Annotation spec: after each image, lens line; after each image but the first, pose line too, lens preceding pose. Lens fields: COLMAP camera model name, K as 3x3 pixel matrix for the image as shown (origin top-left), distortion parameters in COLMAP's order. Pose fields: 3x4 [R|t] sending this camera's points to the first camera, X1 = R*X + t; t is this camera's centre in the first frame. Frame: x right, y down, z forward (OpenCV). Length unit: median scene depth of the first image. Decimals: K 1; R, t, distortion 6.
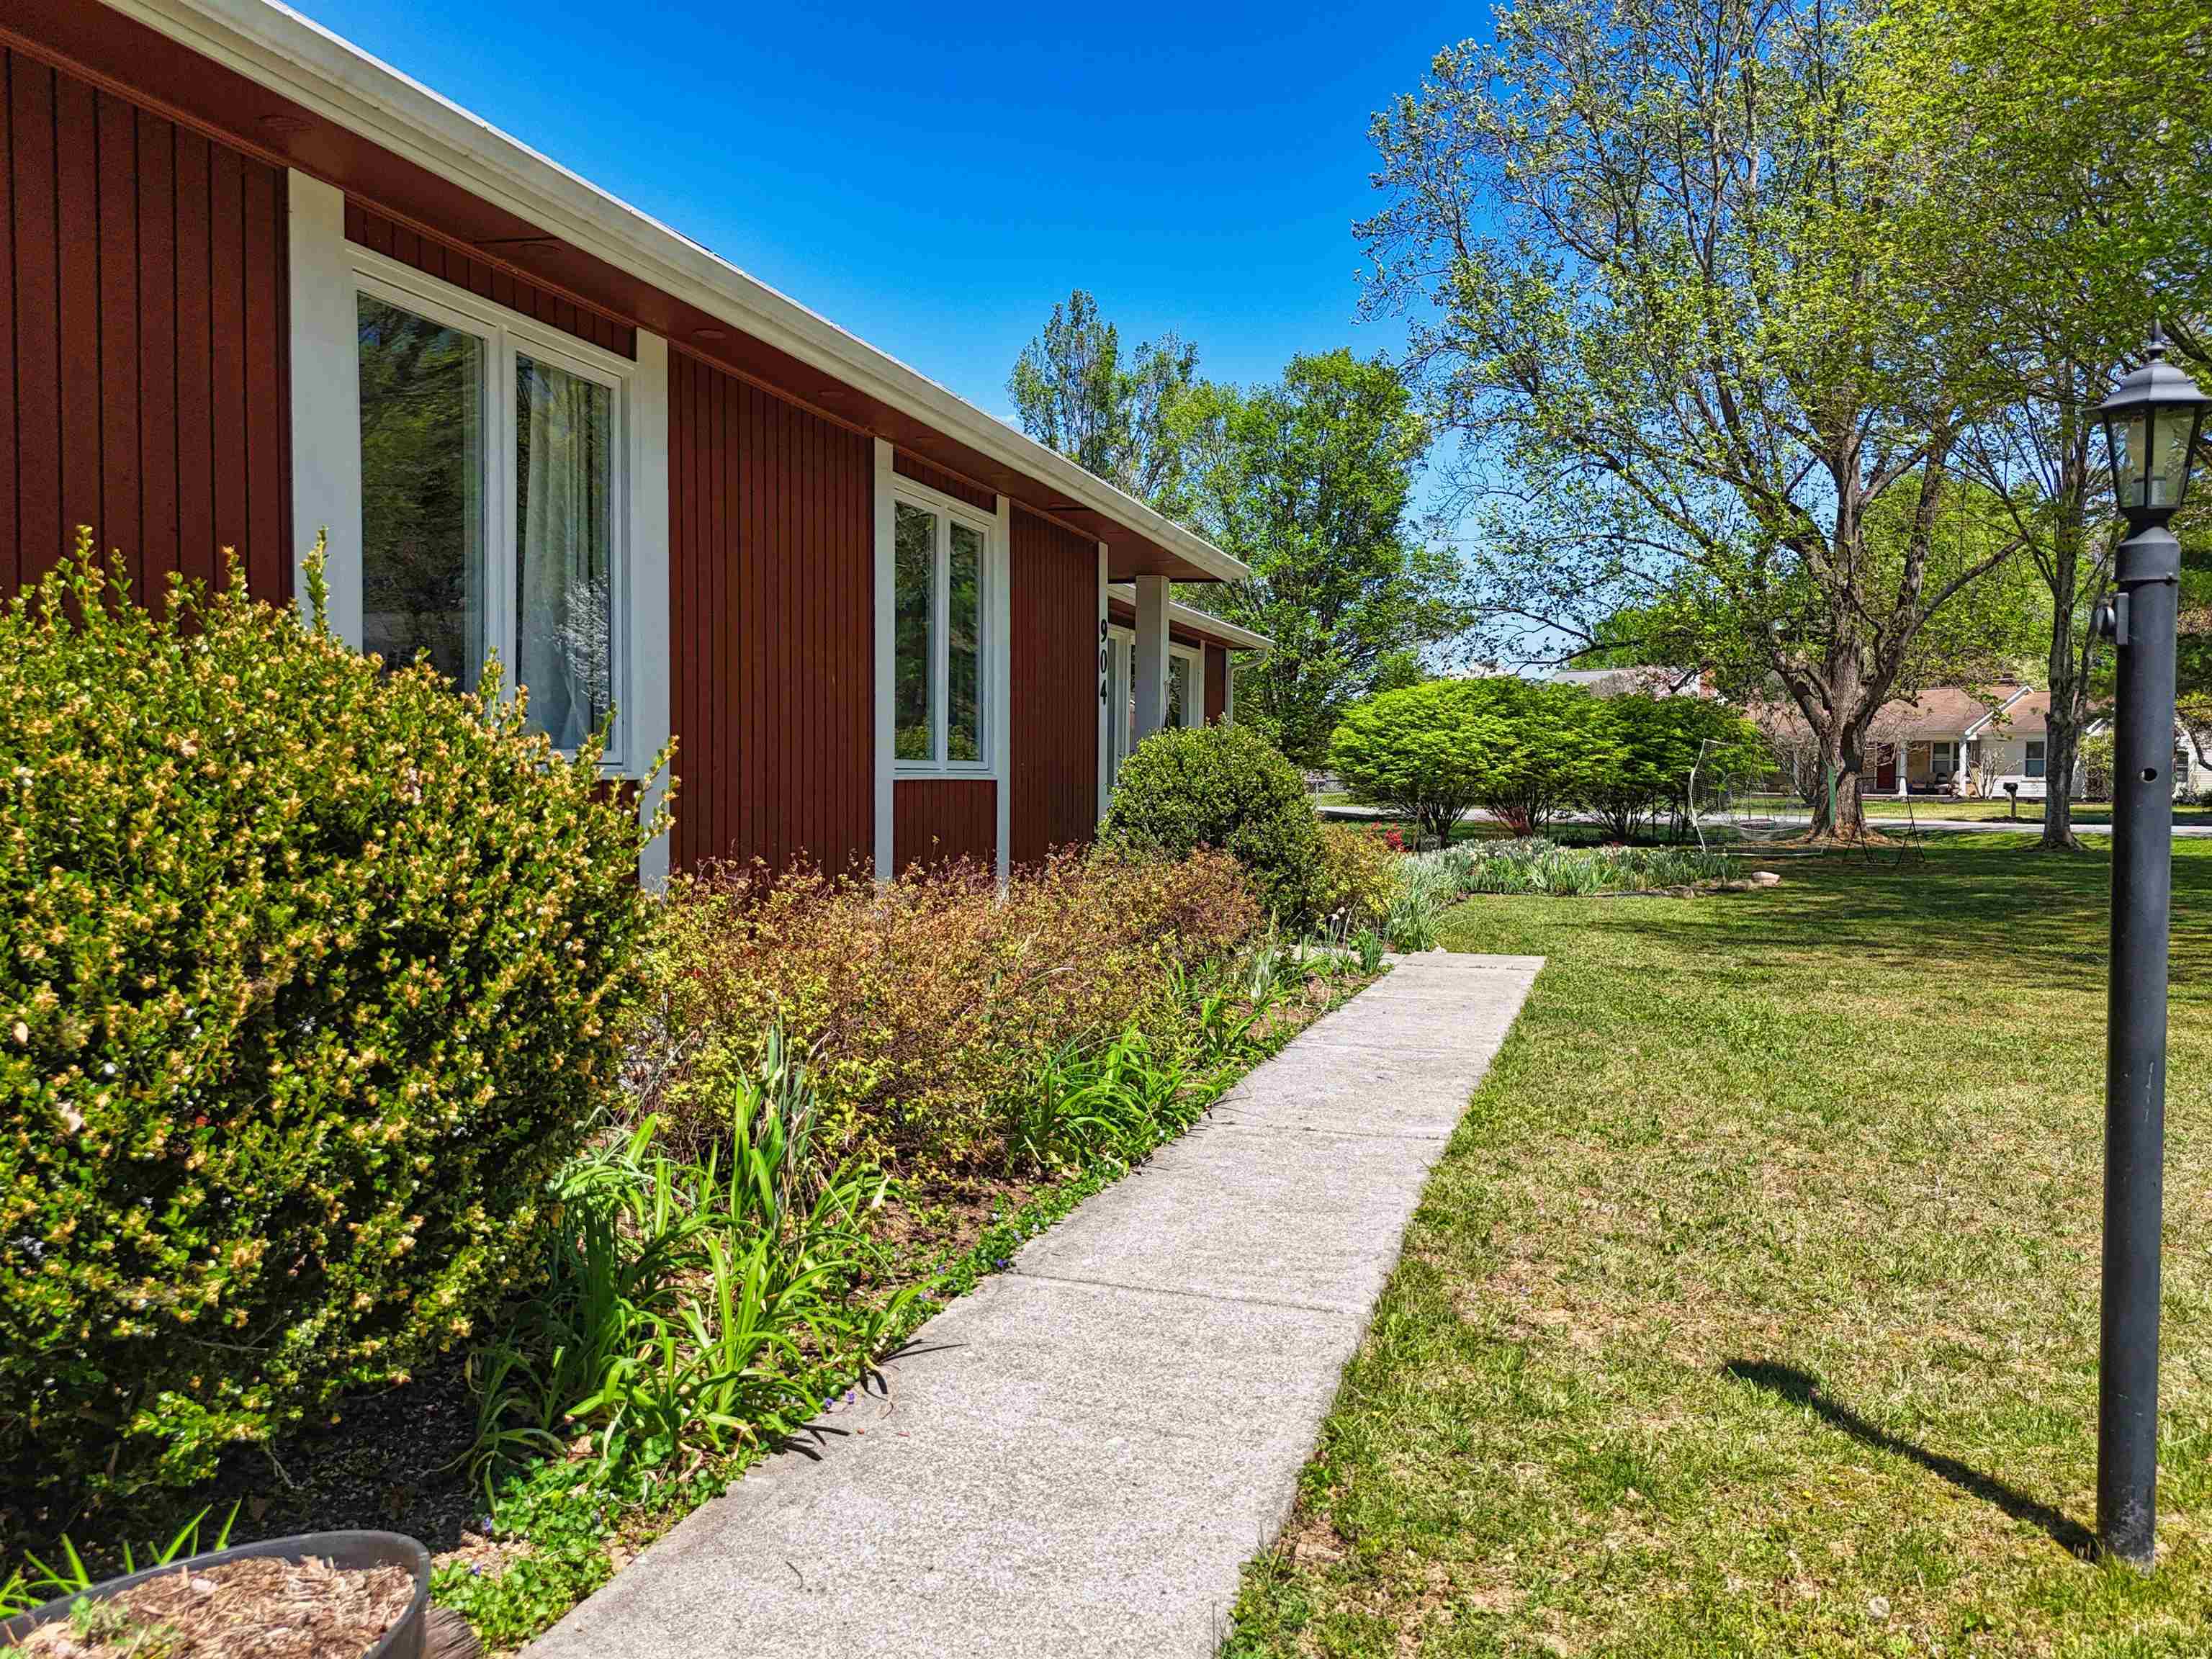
lens RADIAL K [[1578.1, 0, 1106.0], [0, 1578.1, 829.5], [0, 0, 1]] dist [0.002081, -0.003359]
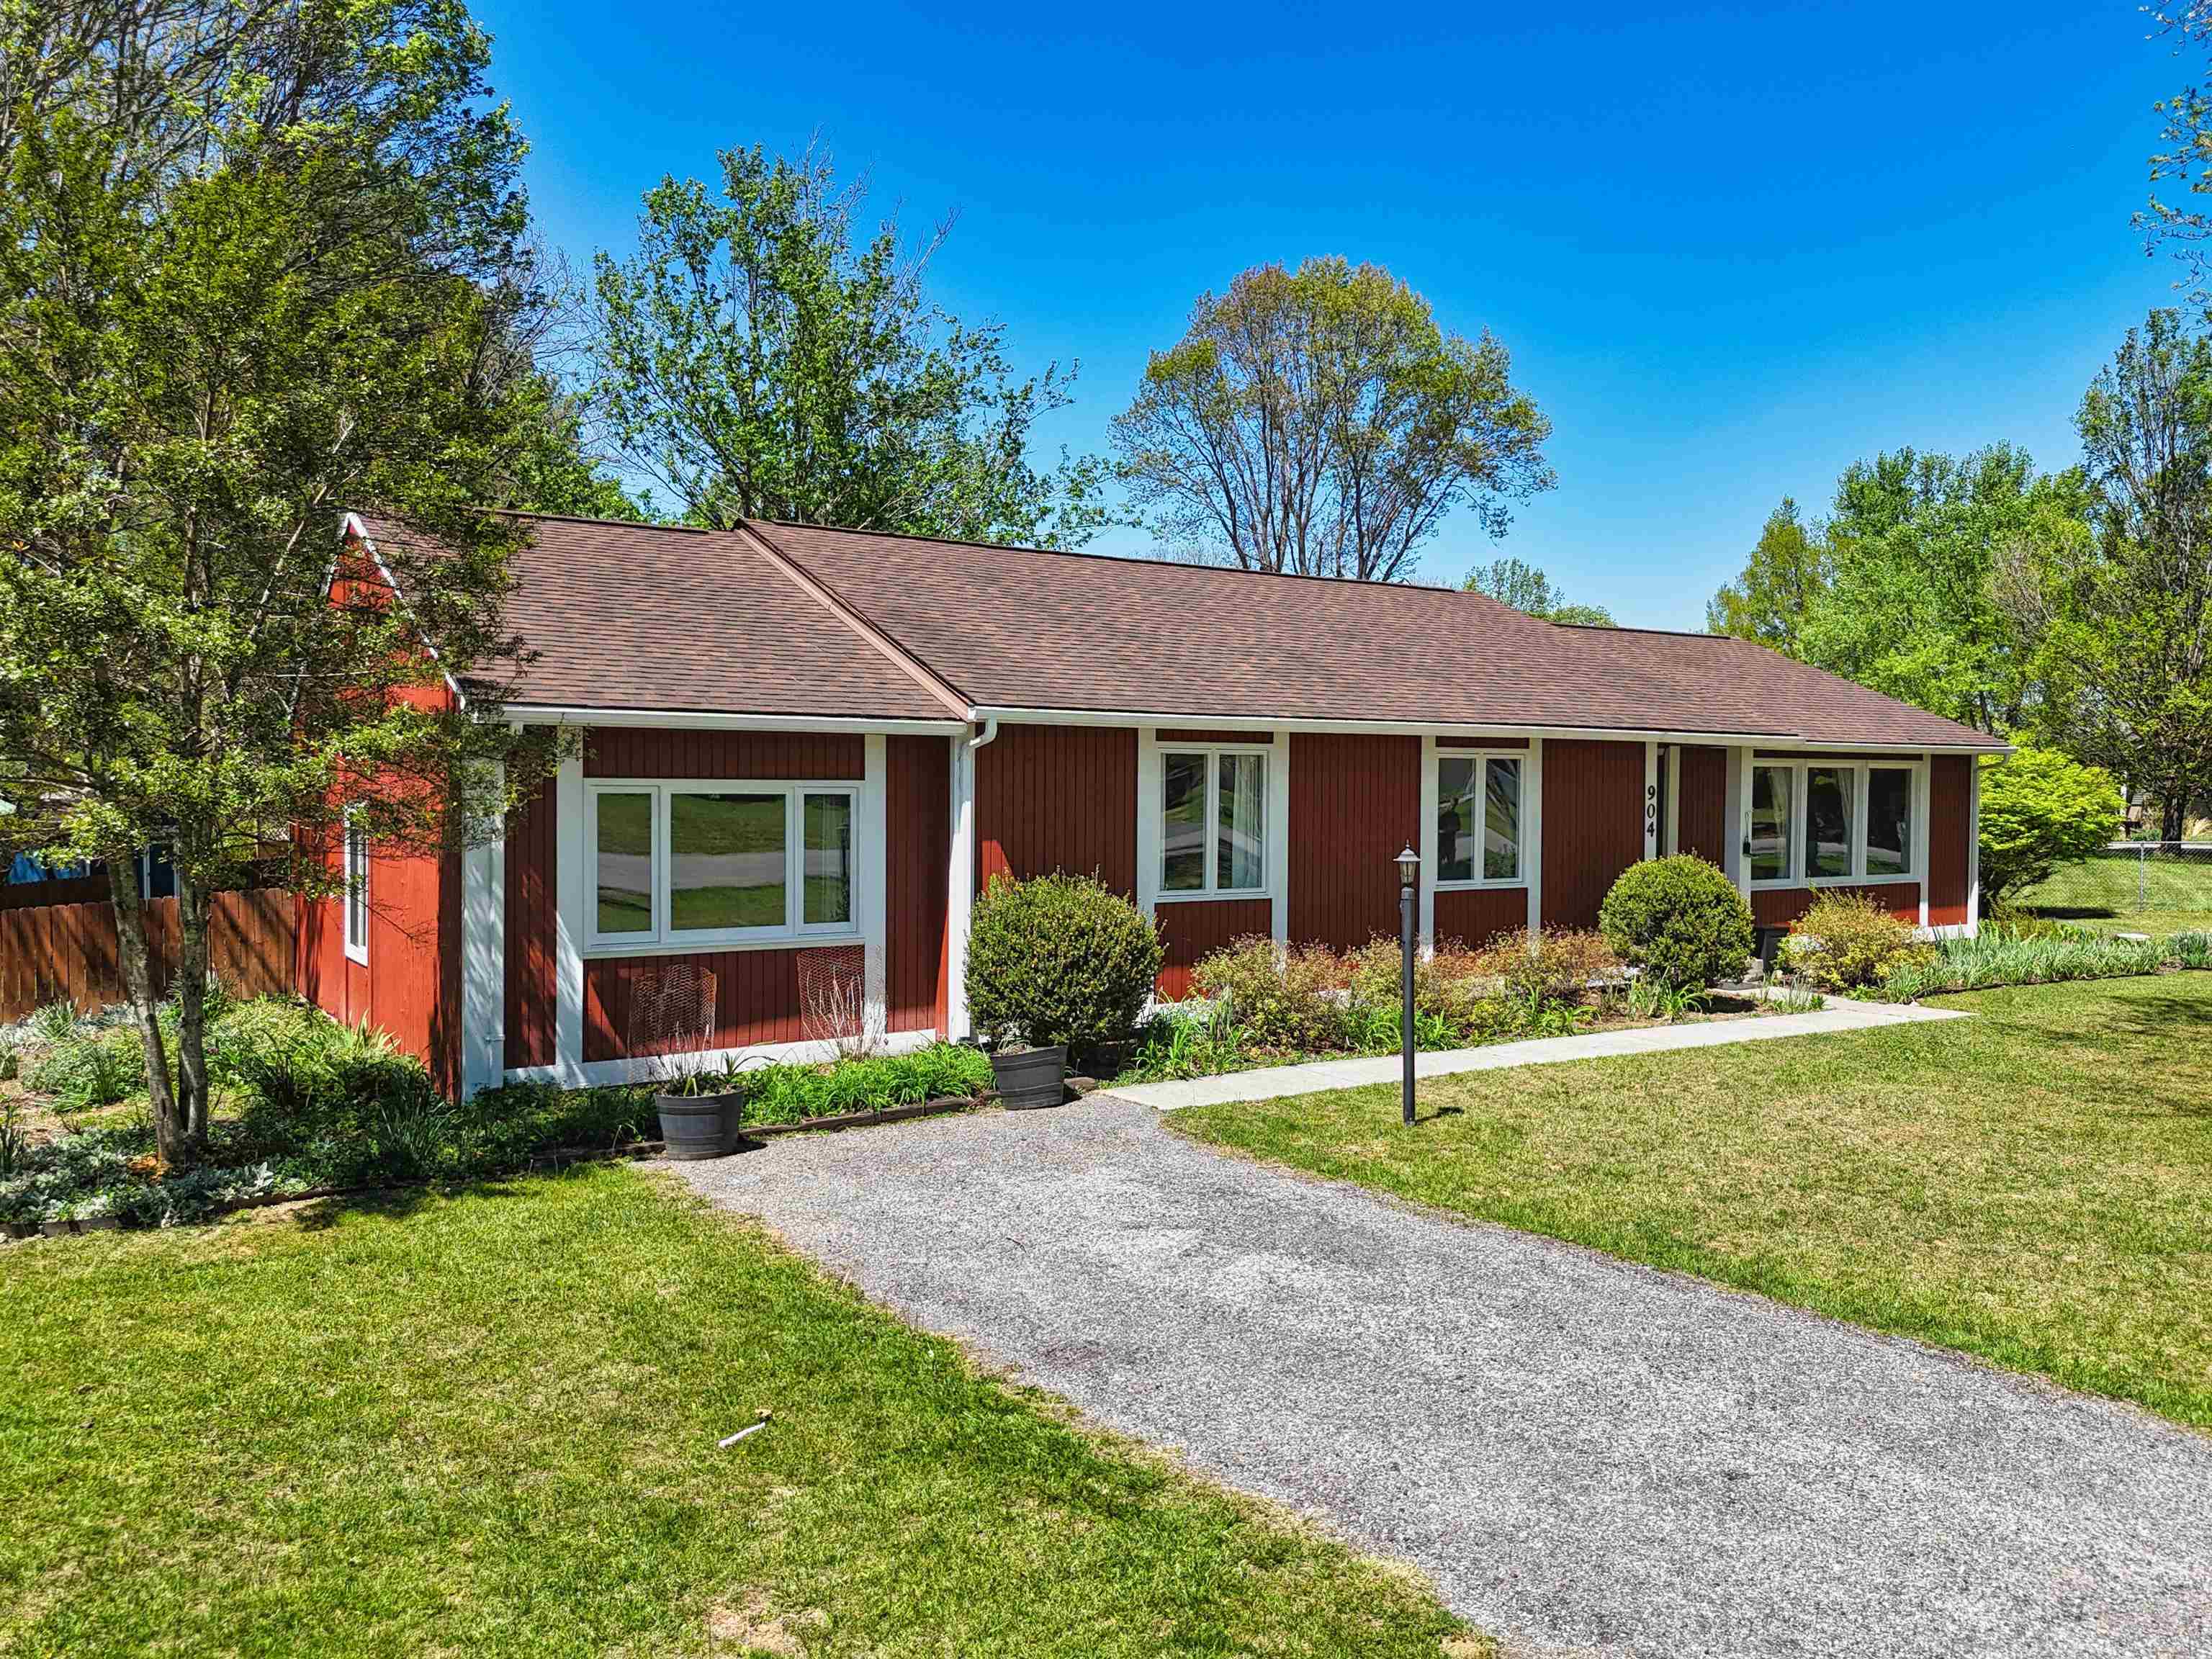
lens RADIAL K [[1578.1, 0, 1106.0], [0, 1578.1, 829.5], [0, 0, 1]] dist [0.002081, -0.003359]
pose [[0.758538, 0.012587, -0.651507, 3.055727], [-0.019918, 0.999794, -0.003874, -0.330850], [0.651324, 0.015916, 0.758633, -3.012344]]
